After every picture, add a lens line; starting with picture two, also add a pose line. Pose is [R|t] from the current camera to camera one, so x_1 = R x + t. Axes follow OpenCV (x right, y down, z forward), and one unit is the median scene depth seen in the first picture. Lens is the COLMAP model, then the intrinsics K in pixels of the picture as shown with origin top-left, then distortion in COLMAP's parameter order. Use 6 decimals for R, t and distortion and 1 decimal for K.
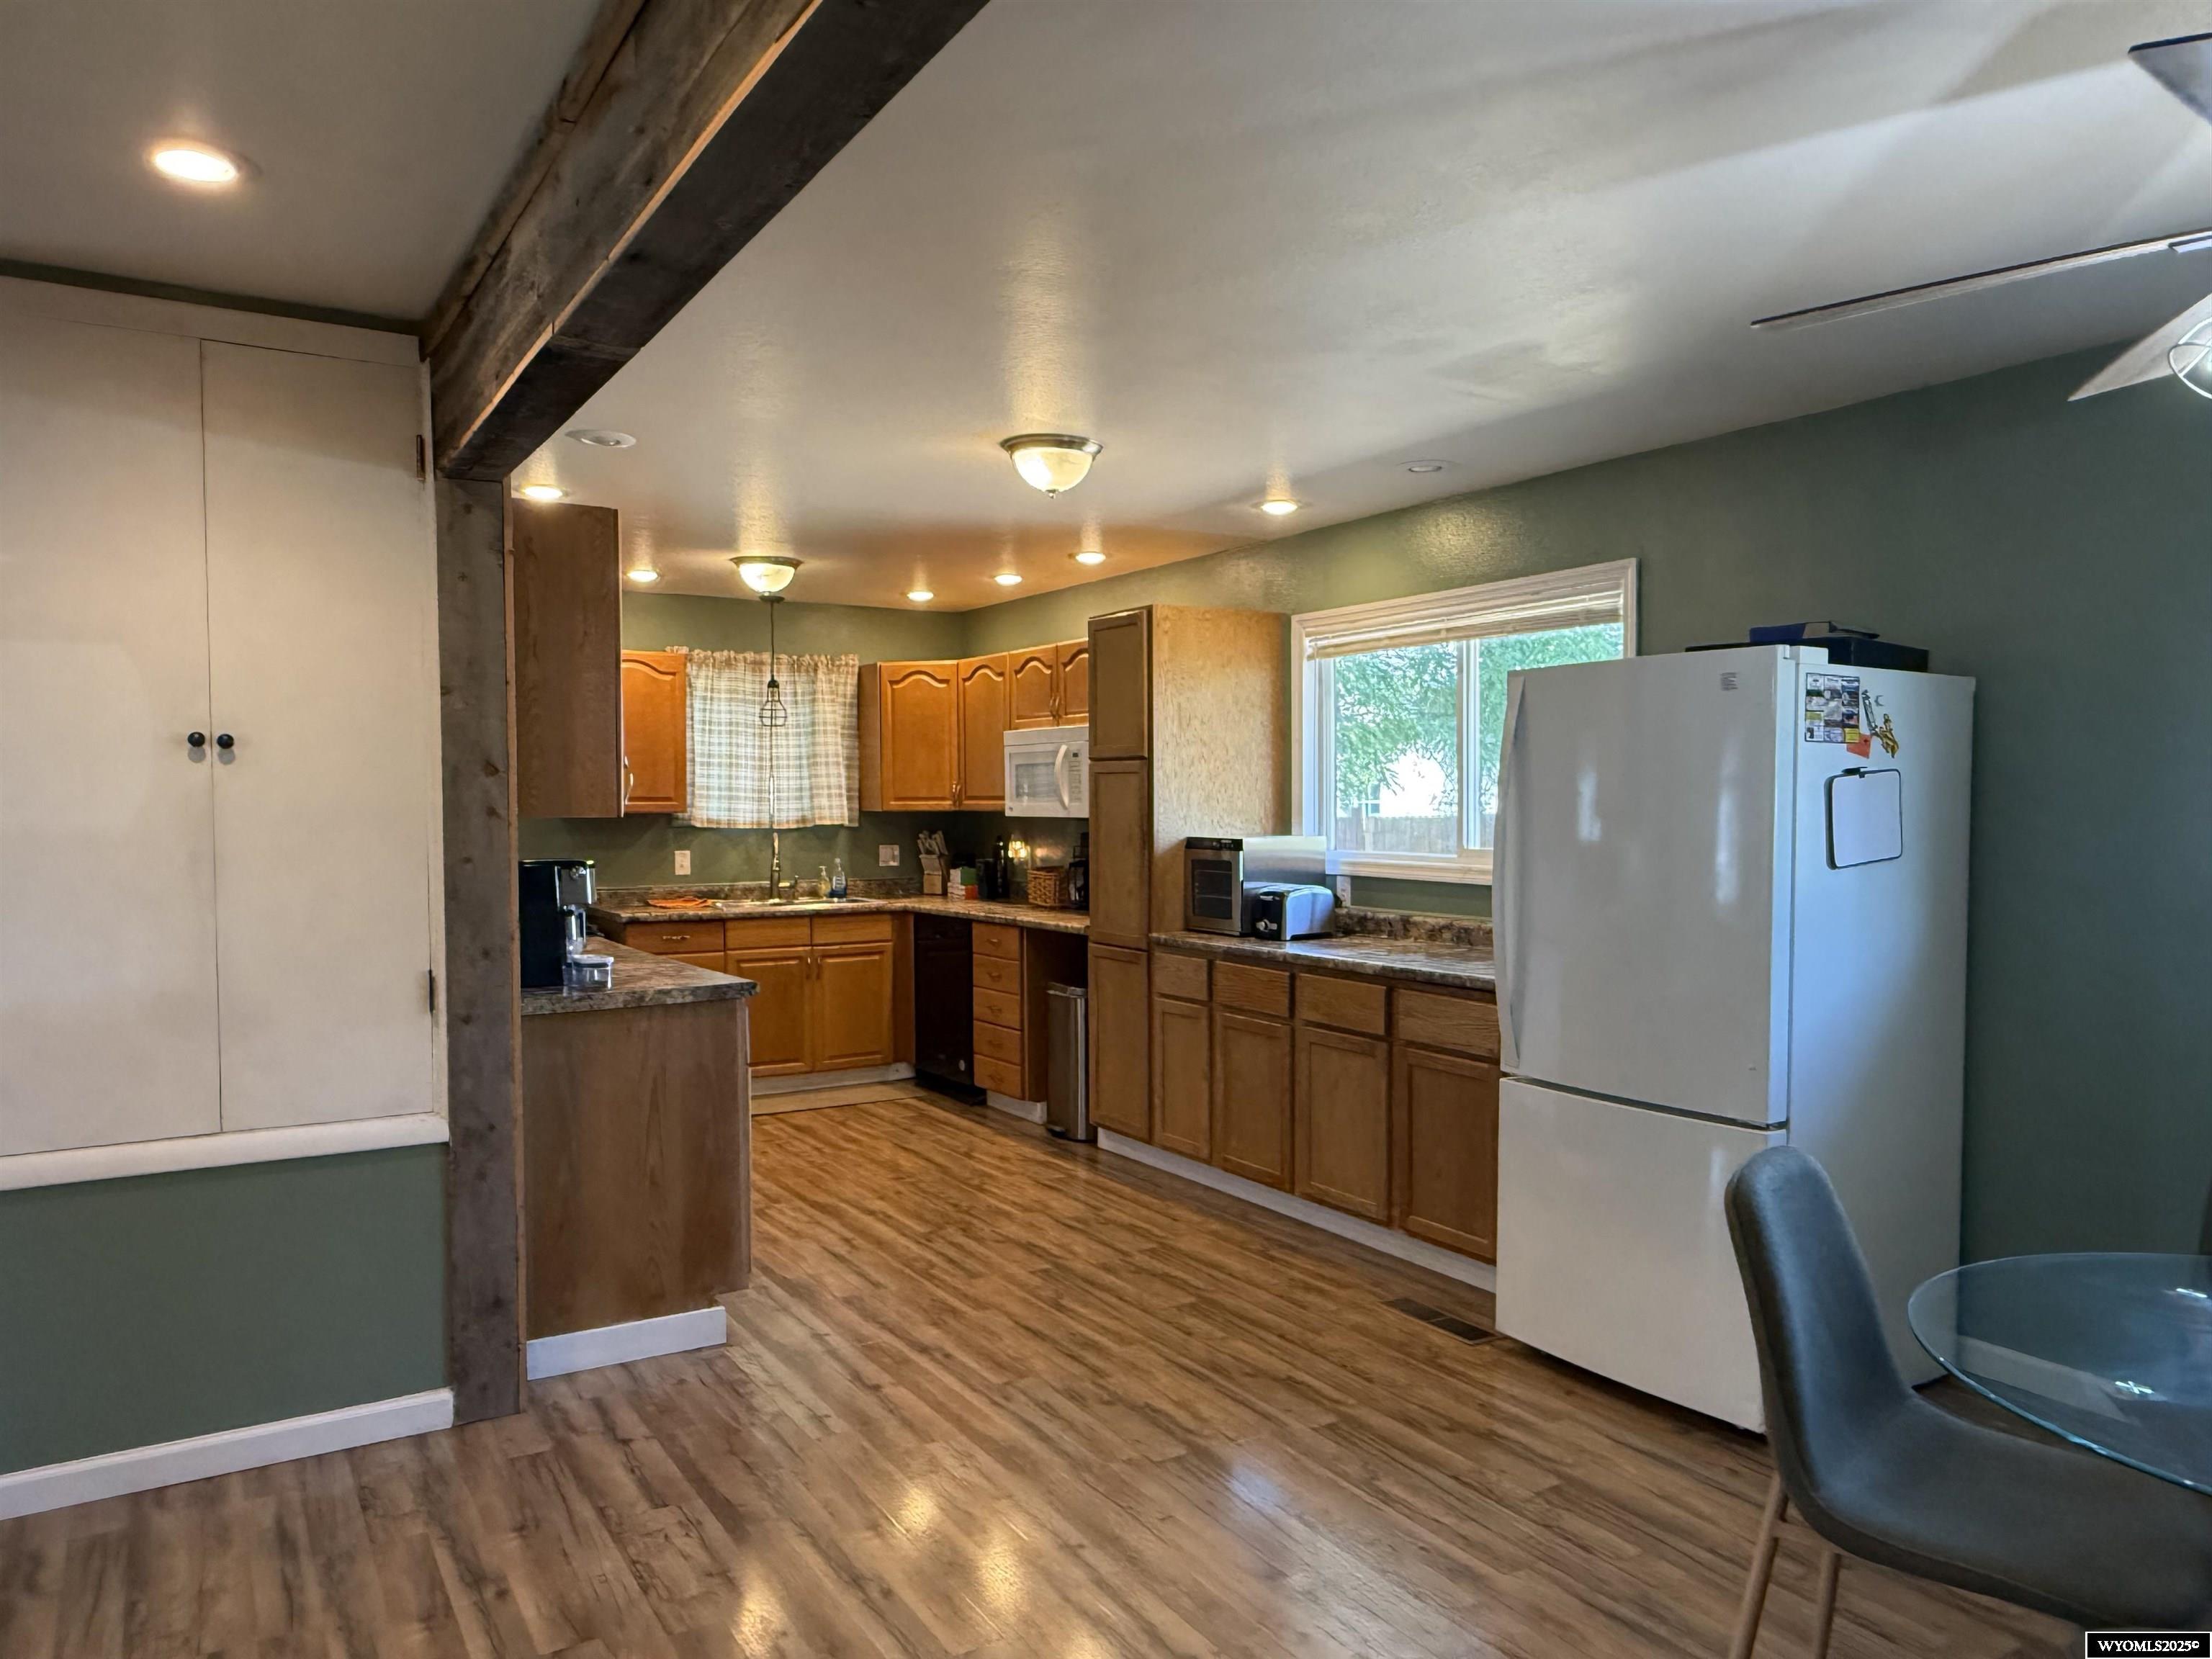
lens RADIAL K [[1500.6, 0, 1107.7], [0, 1500.6, 837.0], [0, 0, 1]] dist [-0.008164, 0.003983]
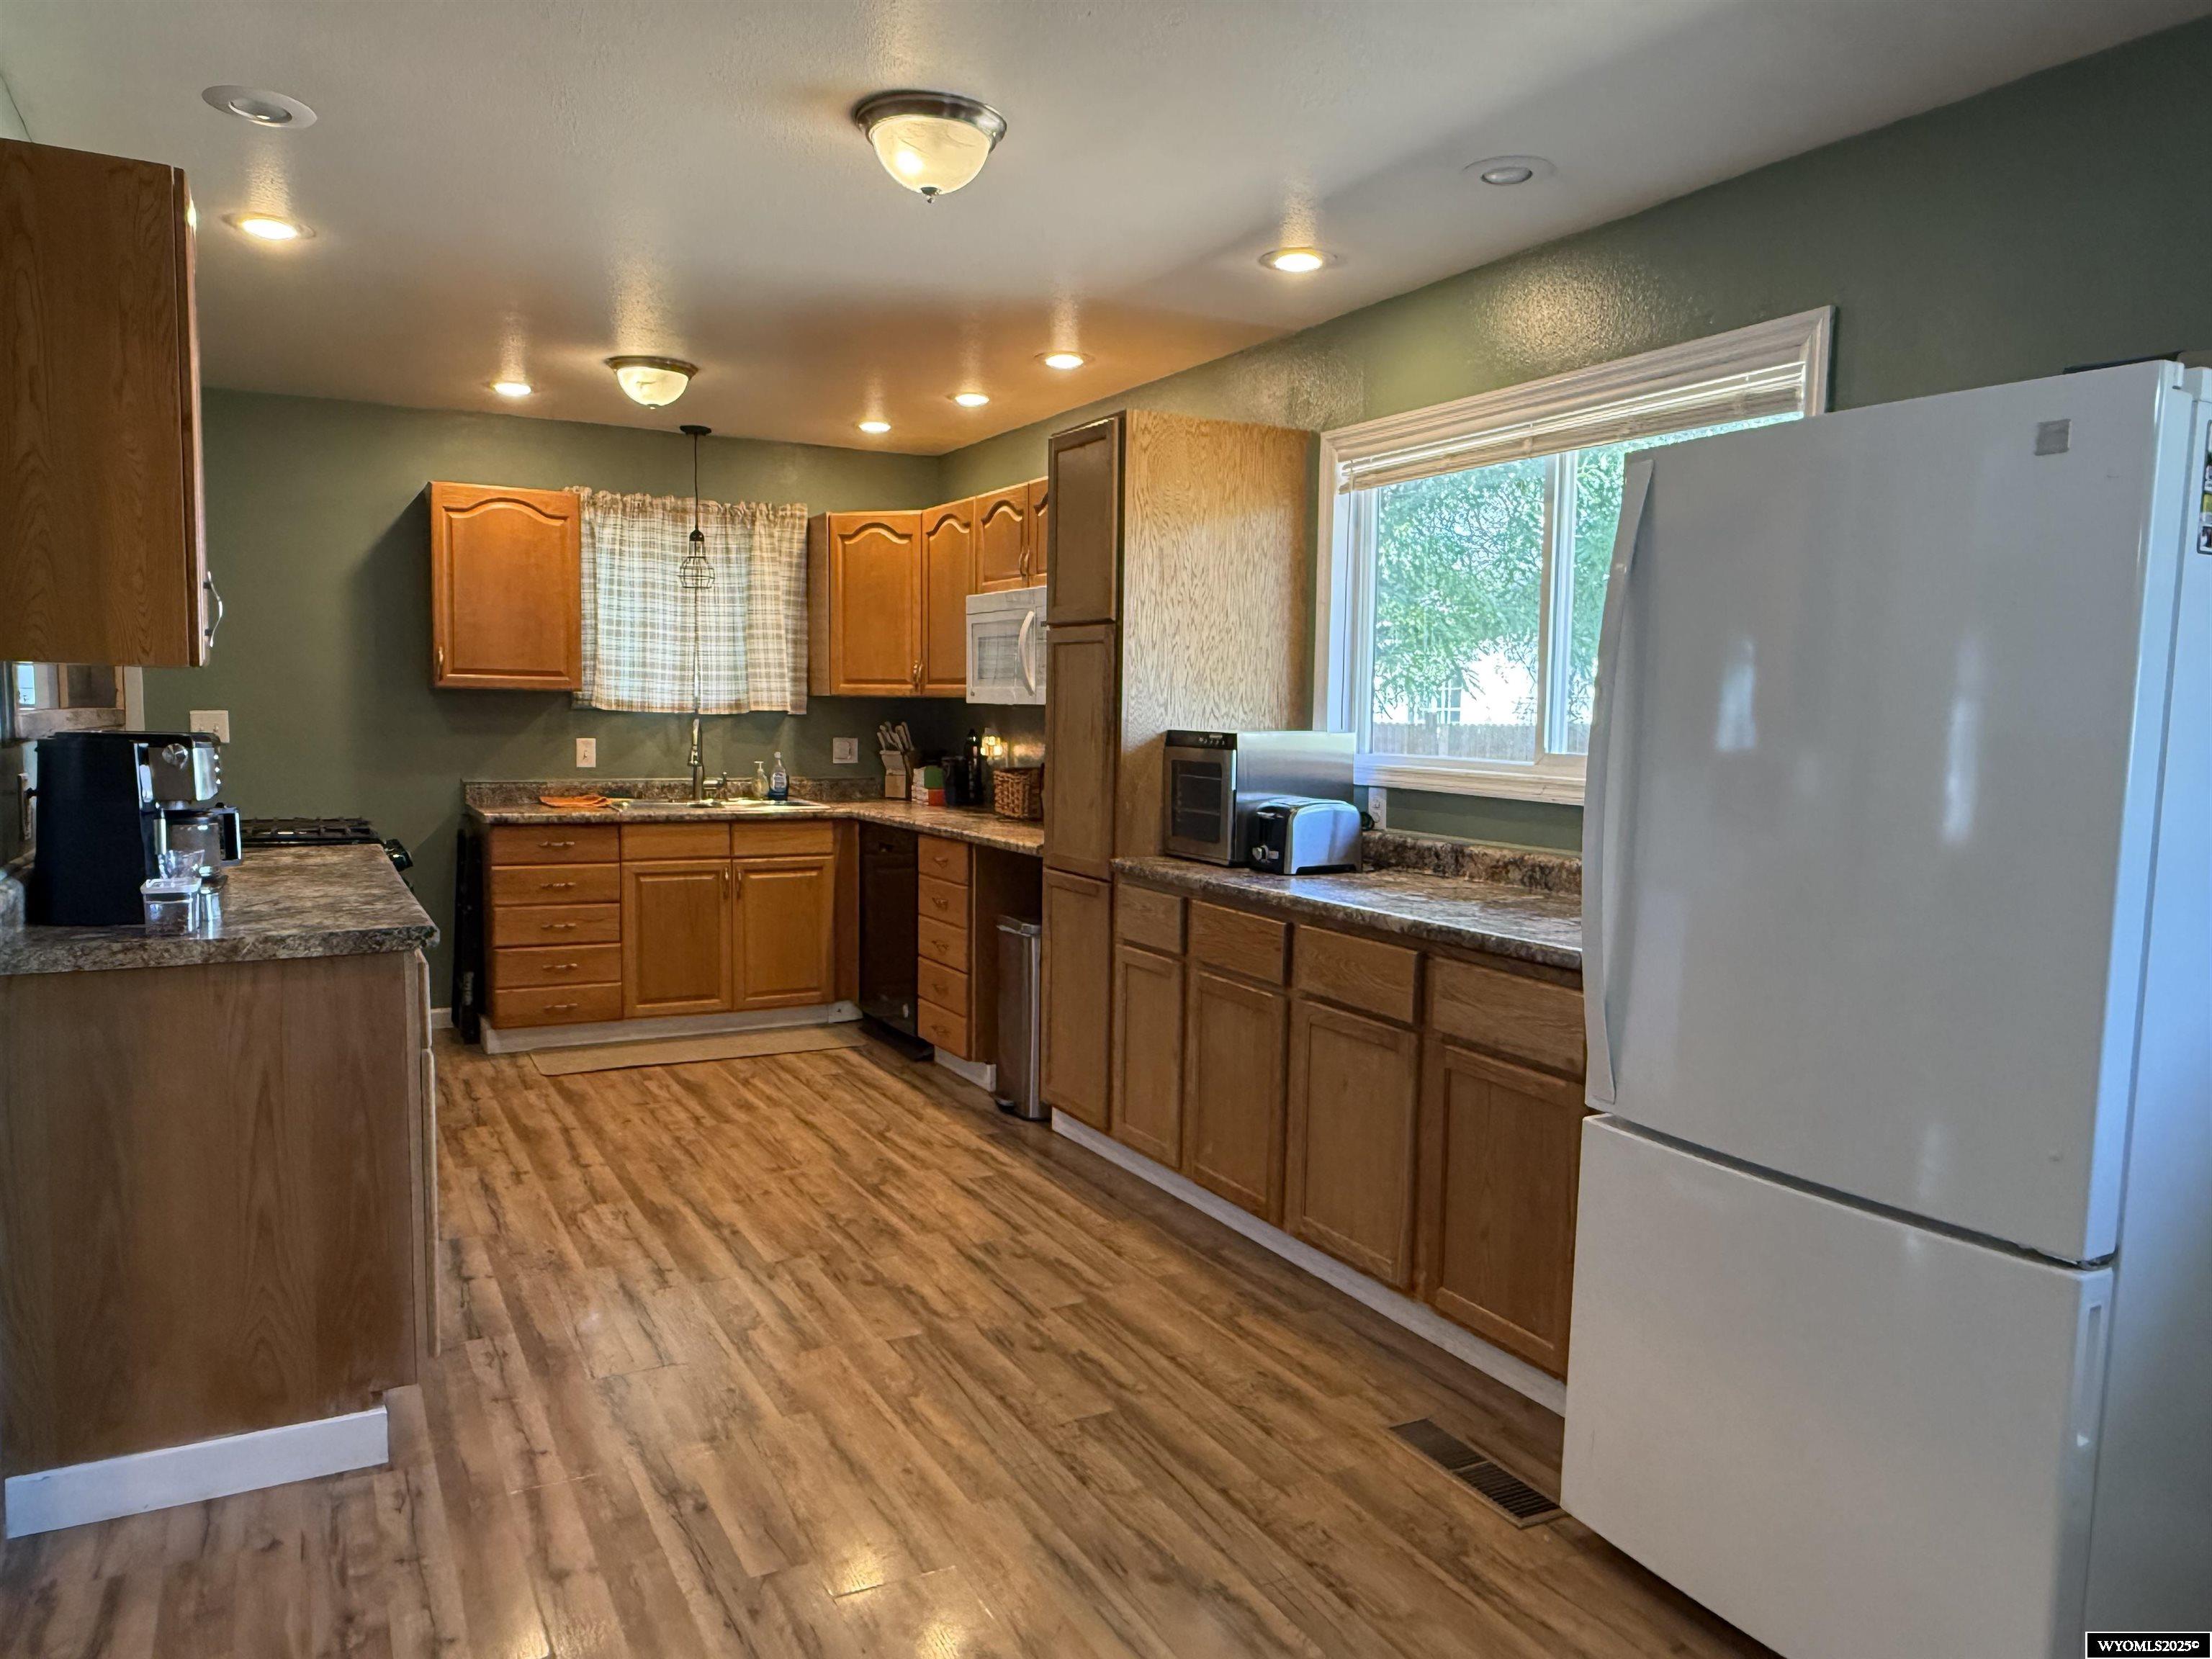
lens RADIAL K [[1500.6, 0, 1102.0], [0, 1500.6, 834.2], [0, 0, 1]] dist [-0.008164, 0.003983]
pose [[0.997968, 0.026495, -0.057949, 0.071360], [-0.022985, 0.997909, 0.060406, 0.008033], [0.059428, -0.058951, 0.996490, 0.281490]]
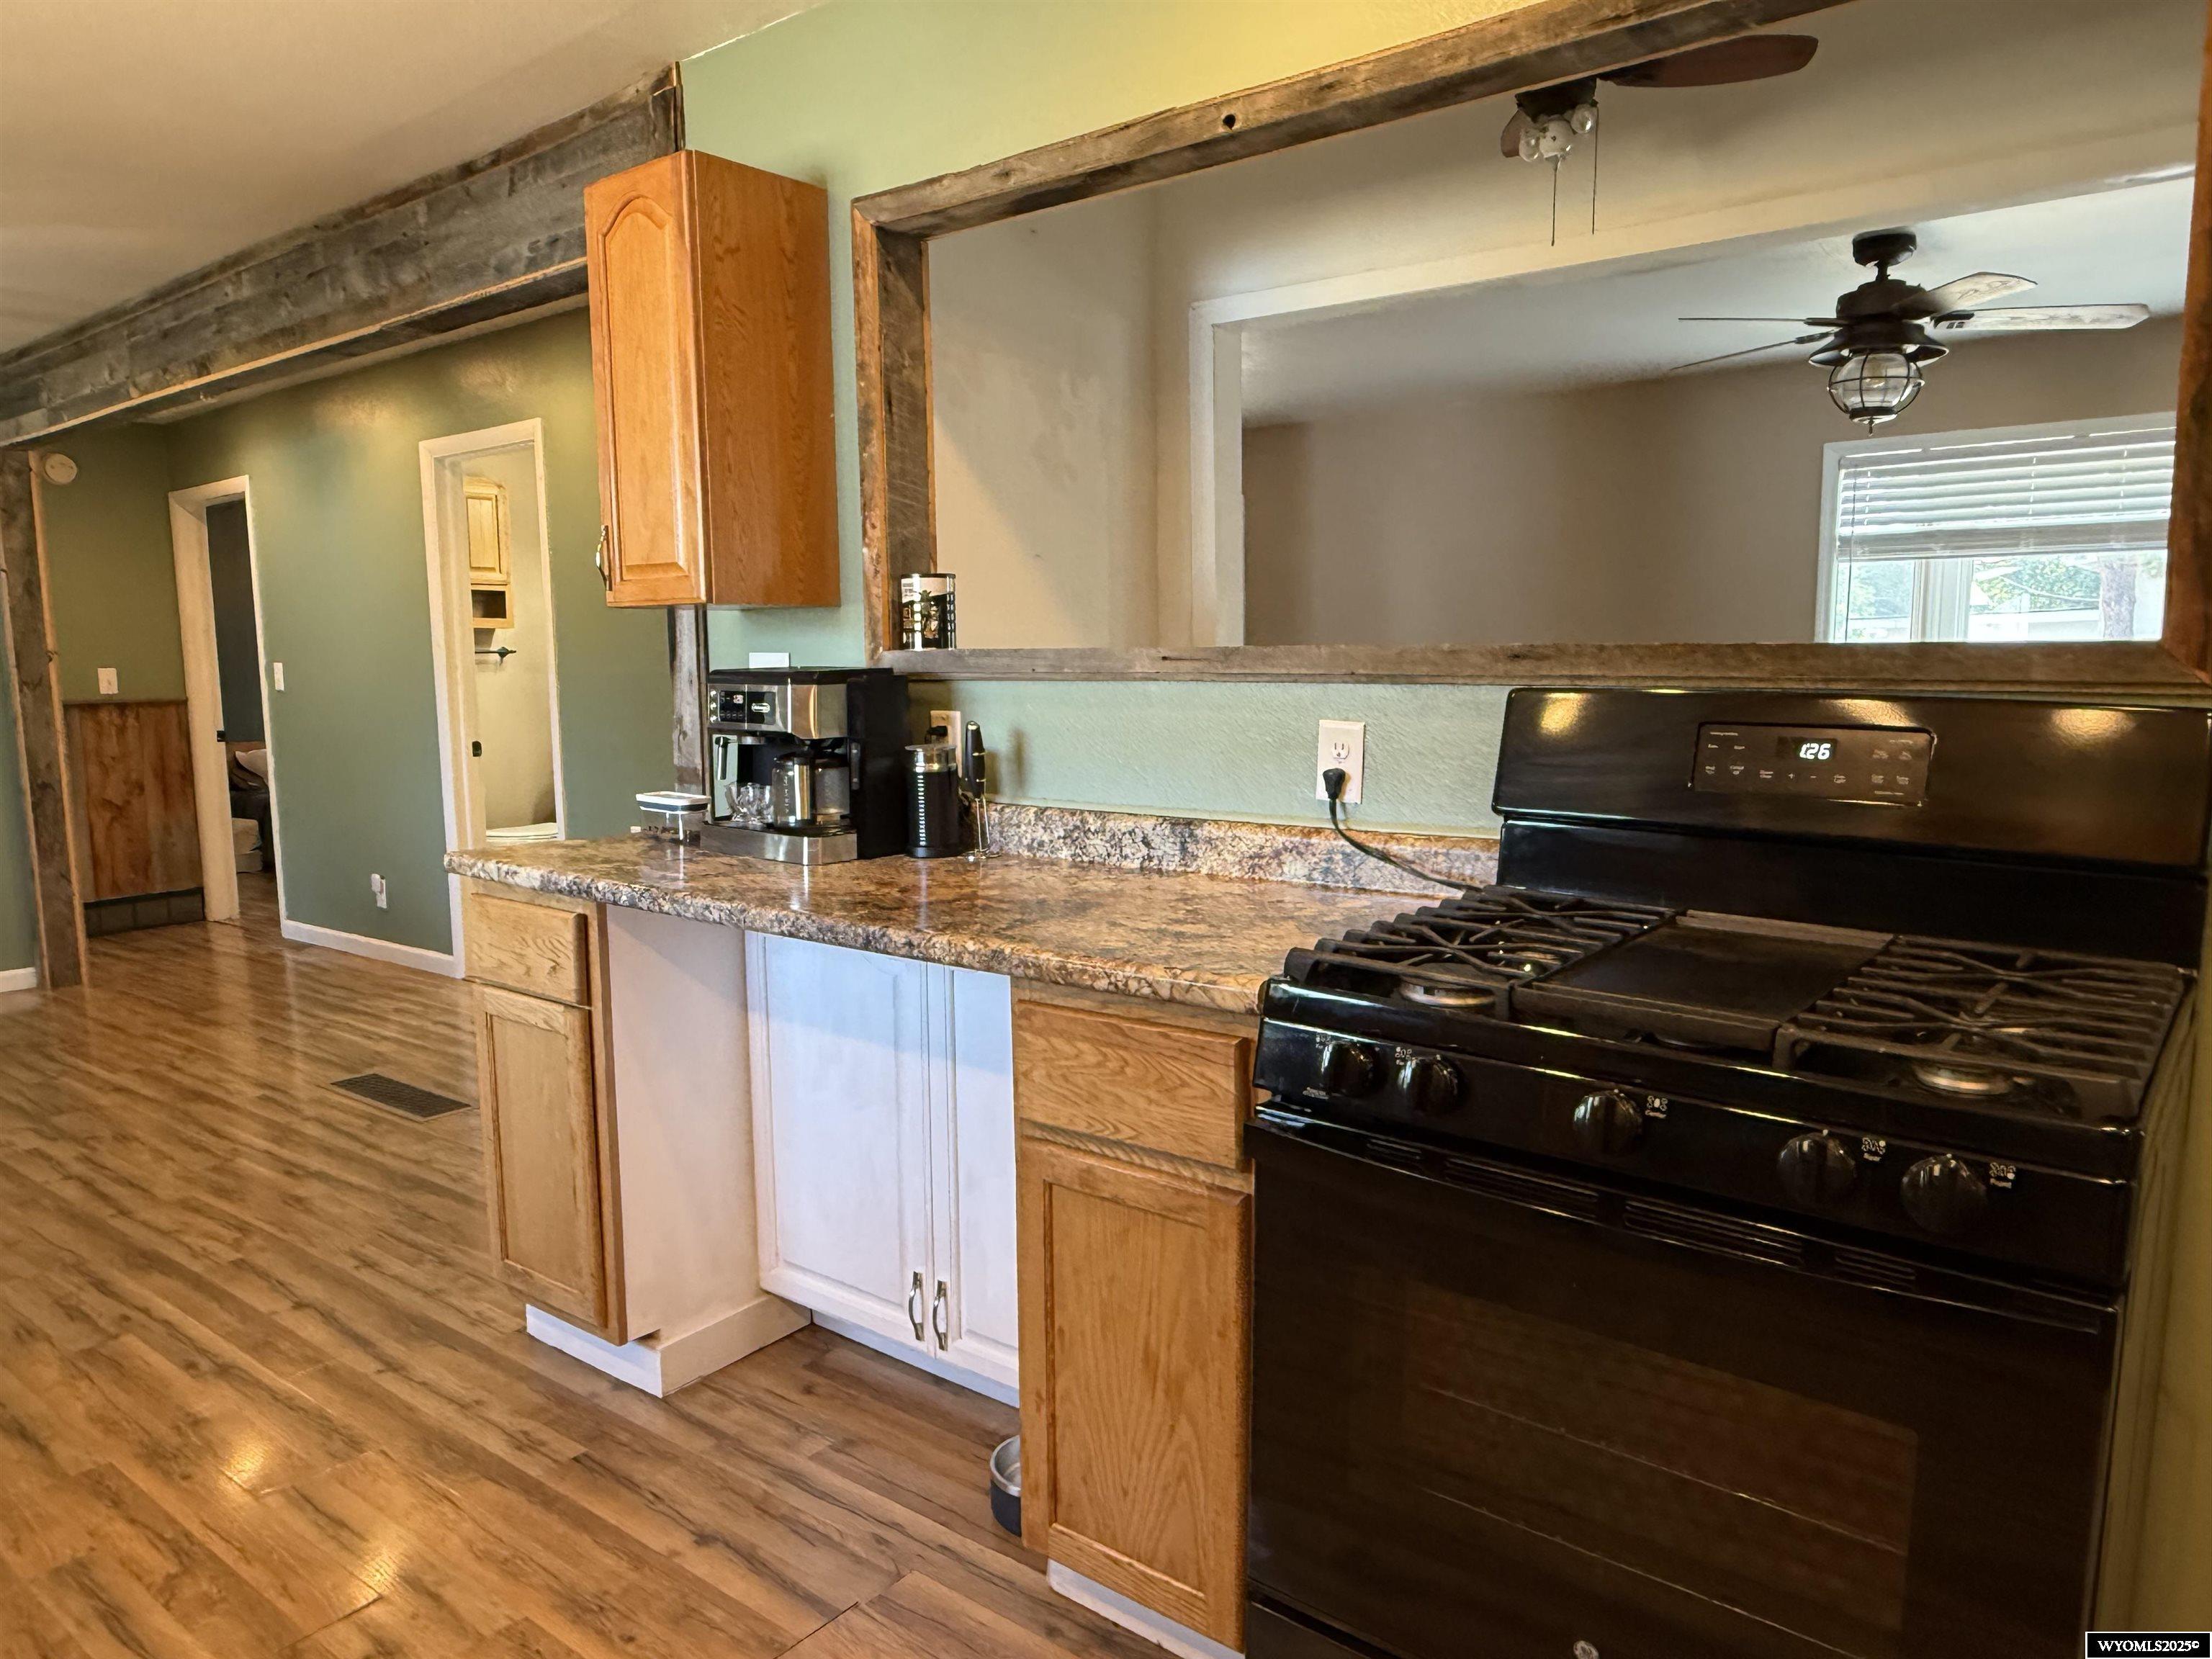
lens RADIAL K [[1500.6, 0, 1102.8], [0, 1500.6, 829.7], [0, 0, 1]] dist [-0.008164, 0.003983]
pose [[-0.942850, 0.052205, -0.329102, -0.220655], [0.005523, 0.989964, 0.141214, -0.006517], [0.333172, 0.131326, -0.933676, 1.322667]]
